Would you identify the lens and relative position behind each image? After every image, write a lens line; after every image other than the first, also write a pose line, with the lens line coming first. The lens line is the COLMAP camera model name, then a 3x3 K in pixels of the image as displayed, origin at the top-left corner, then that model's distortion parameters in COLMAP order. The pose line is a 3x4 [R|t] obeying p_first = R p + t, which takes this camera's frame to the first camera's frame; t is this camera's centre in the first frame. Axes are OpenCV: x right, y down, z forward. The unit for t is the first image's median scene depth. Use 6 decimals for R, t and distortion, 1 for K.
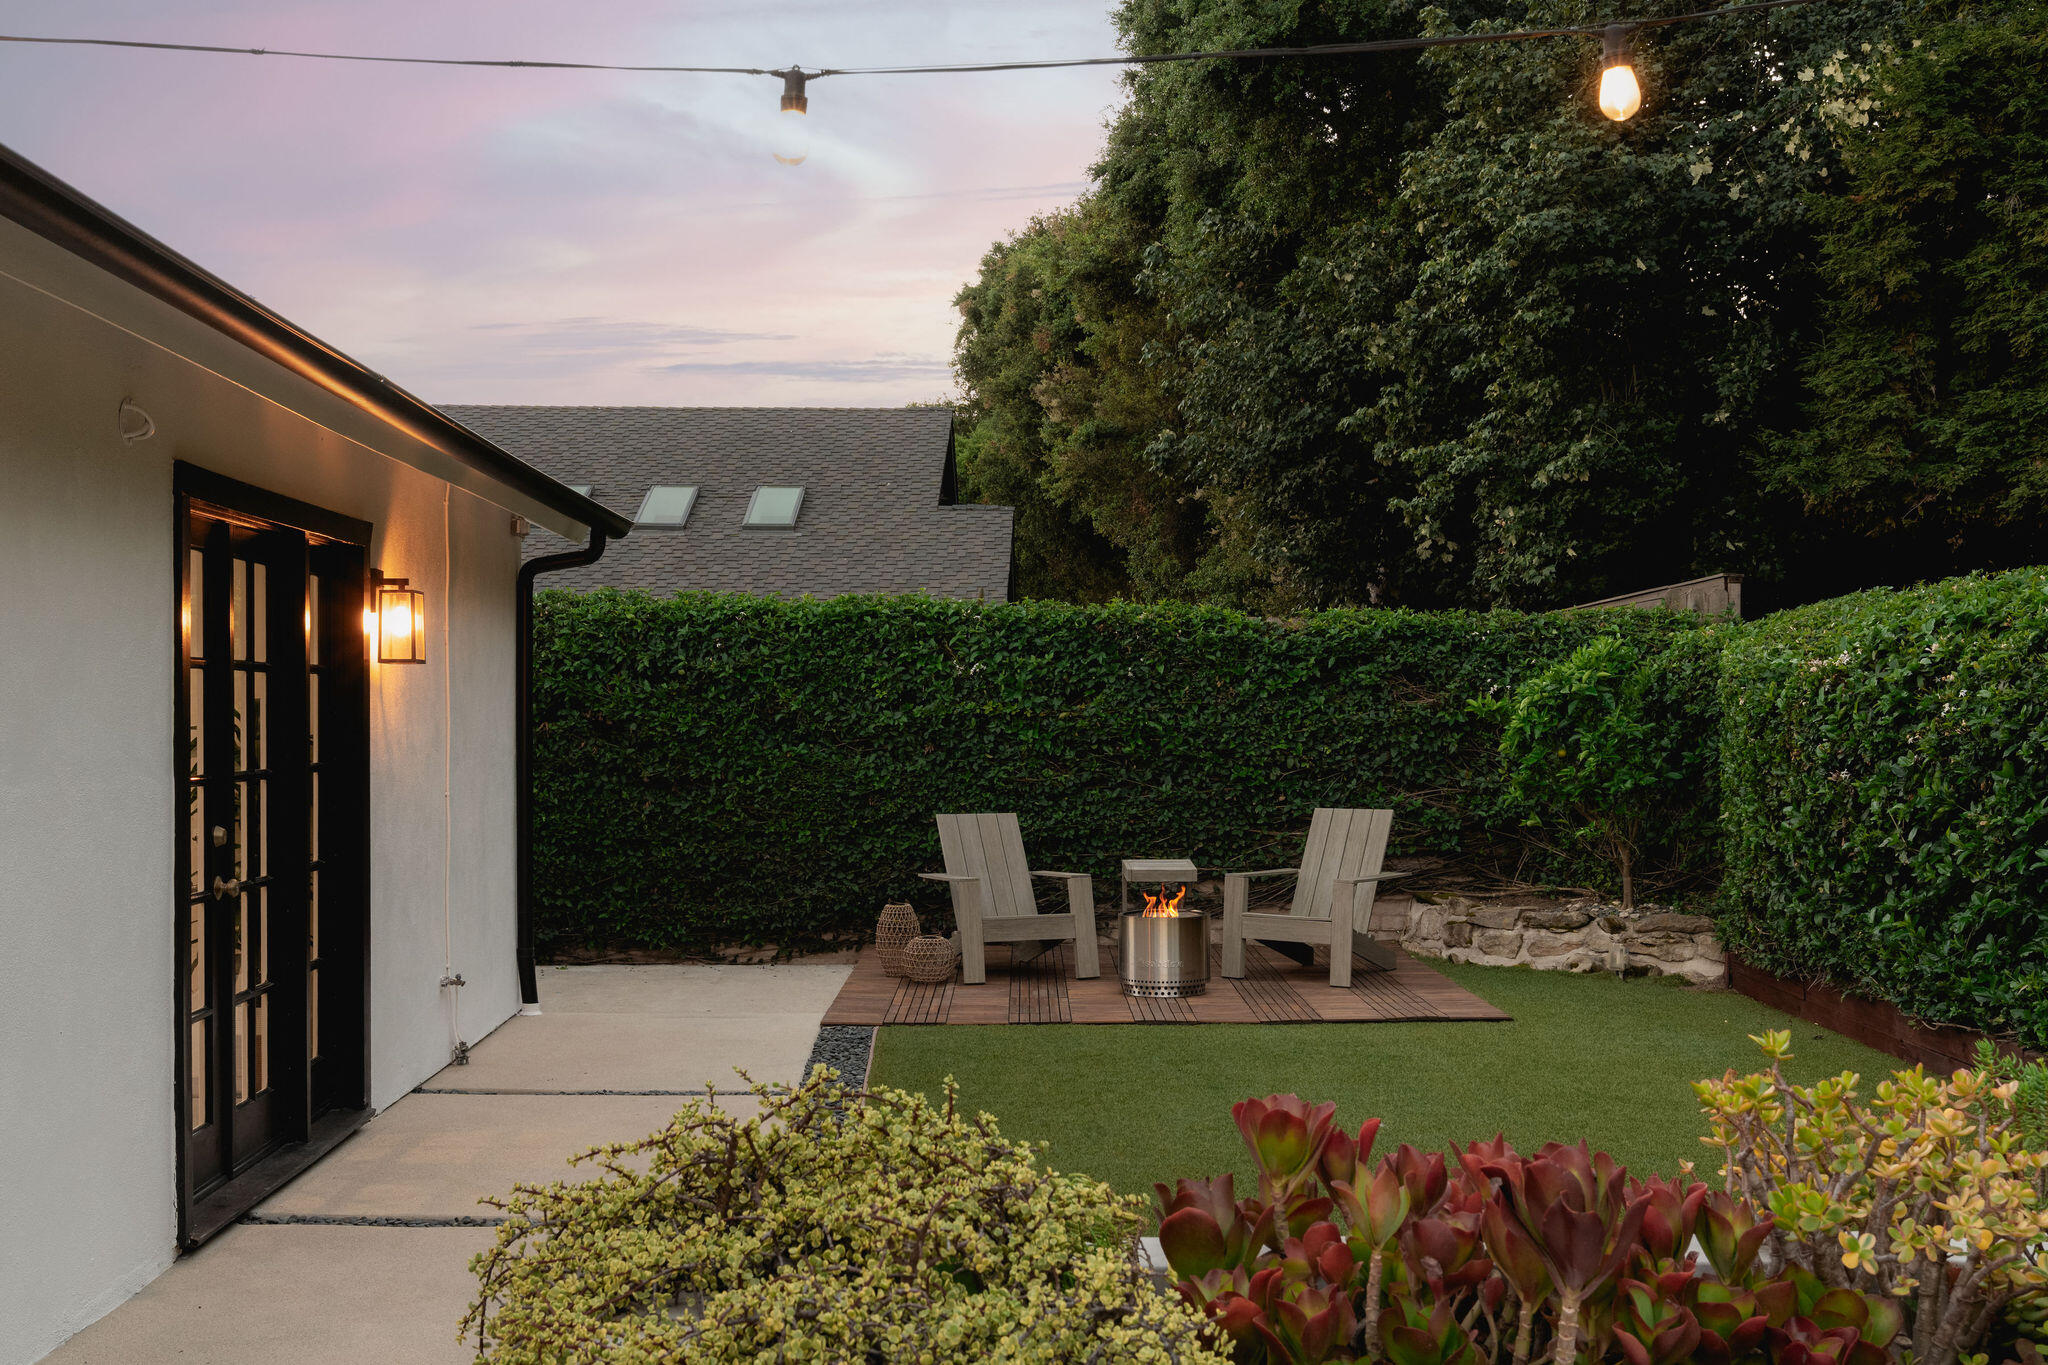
lens RADIAL K [[2290.0, 0, 1023.1], [0, 2290.0, 747.3], [0, 0, 1]] dist [0.005893, 0.000497]
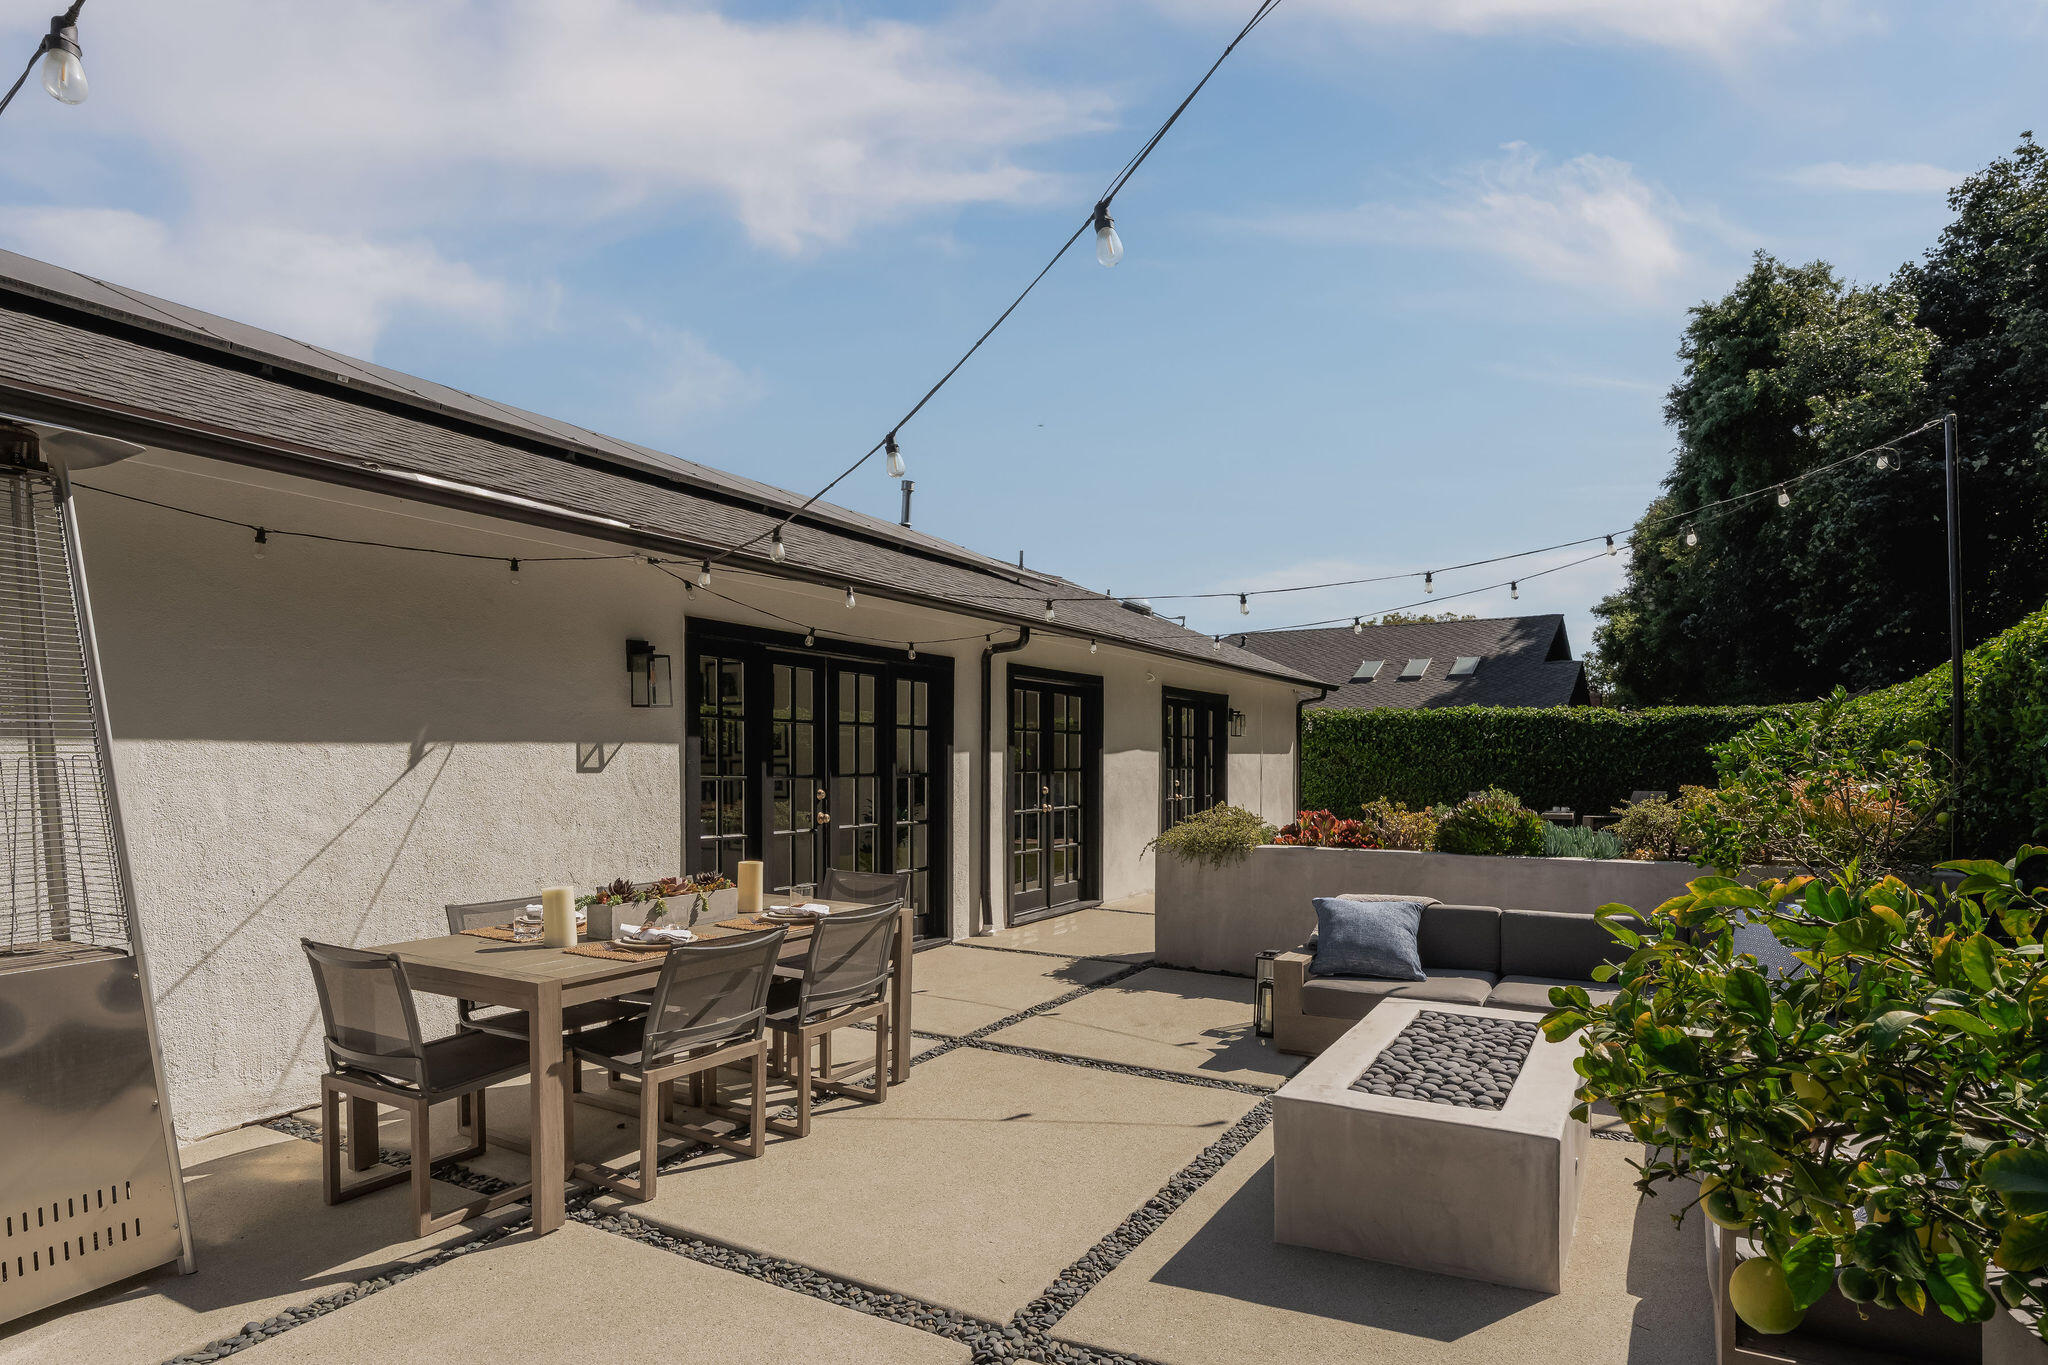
lens RADIAL K [[1145.8, 0, 1024.9], [0, 1145.8, 786.8], [0, 0, 1]] dist [-0.001156, -0.000808]
pose [[0.854856, 0.006859, -0.518820, 0.132014], [-0.004098, 0.999971, 0.006467, 0.010868], [0.518849, -0.003403, 0.854859, -0.234140]]
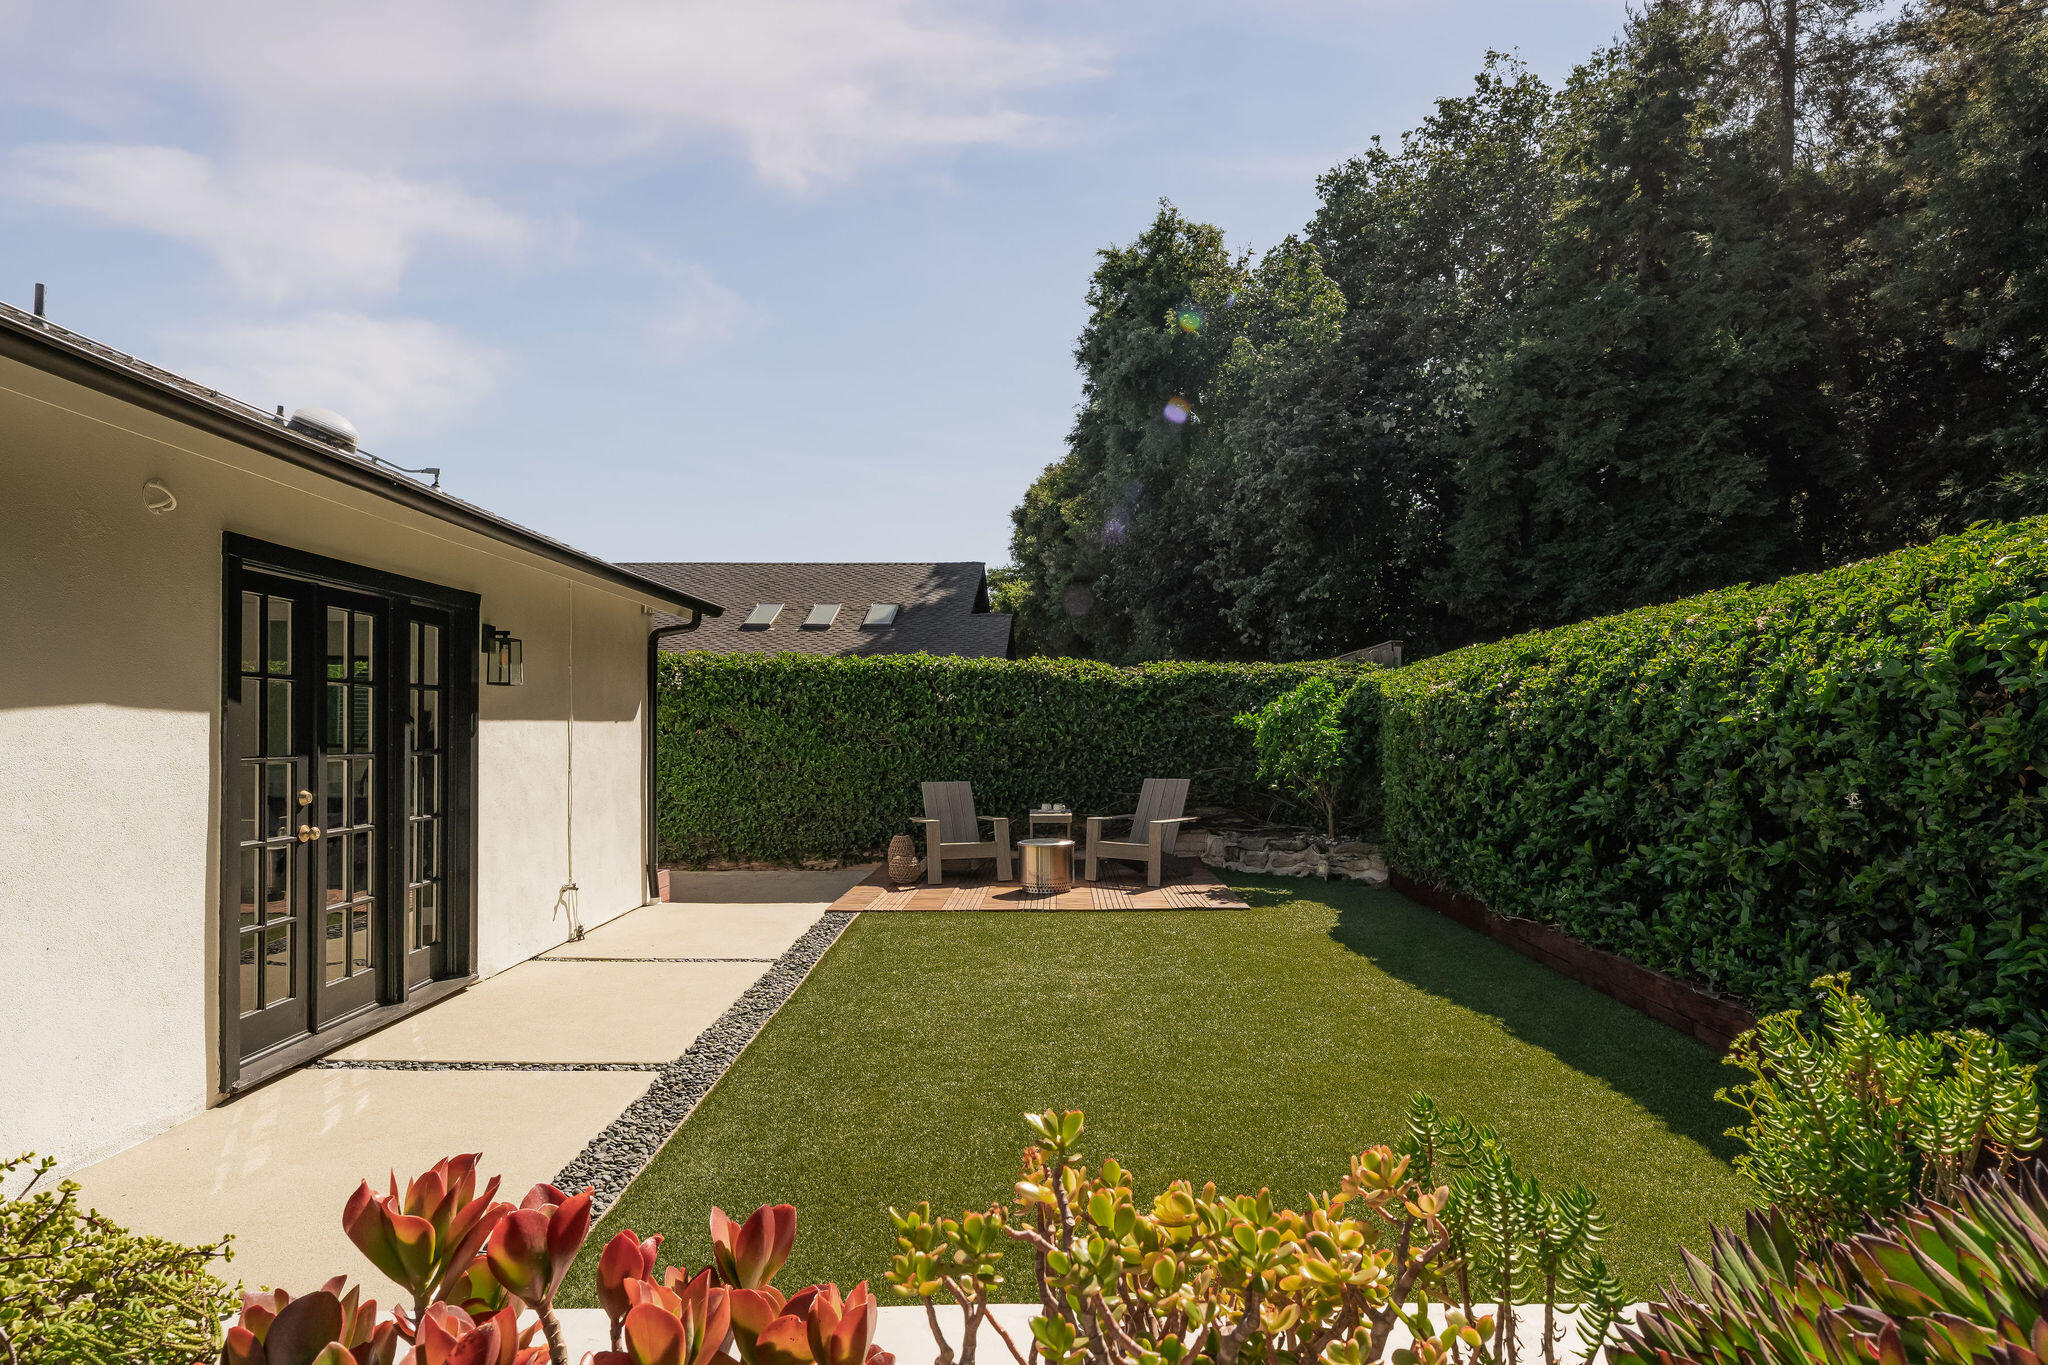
lens RADIAL K [[1171.7, 0, 1033.1], [0, 1171.7, 726.7], [0, 0, 1]] dist [0.002072, 0.000555]
pose [[0.999717, -0.002375, -0.023679, 0.042409], [0.001928, 0.999820, -0.018886, 0.002725], [0.023719, 0.018835, 0.999541, 0.087452]]
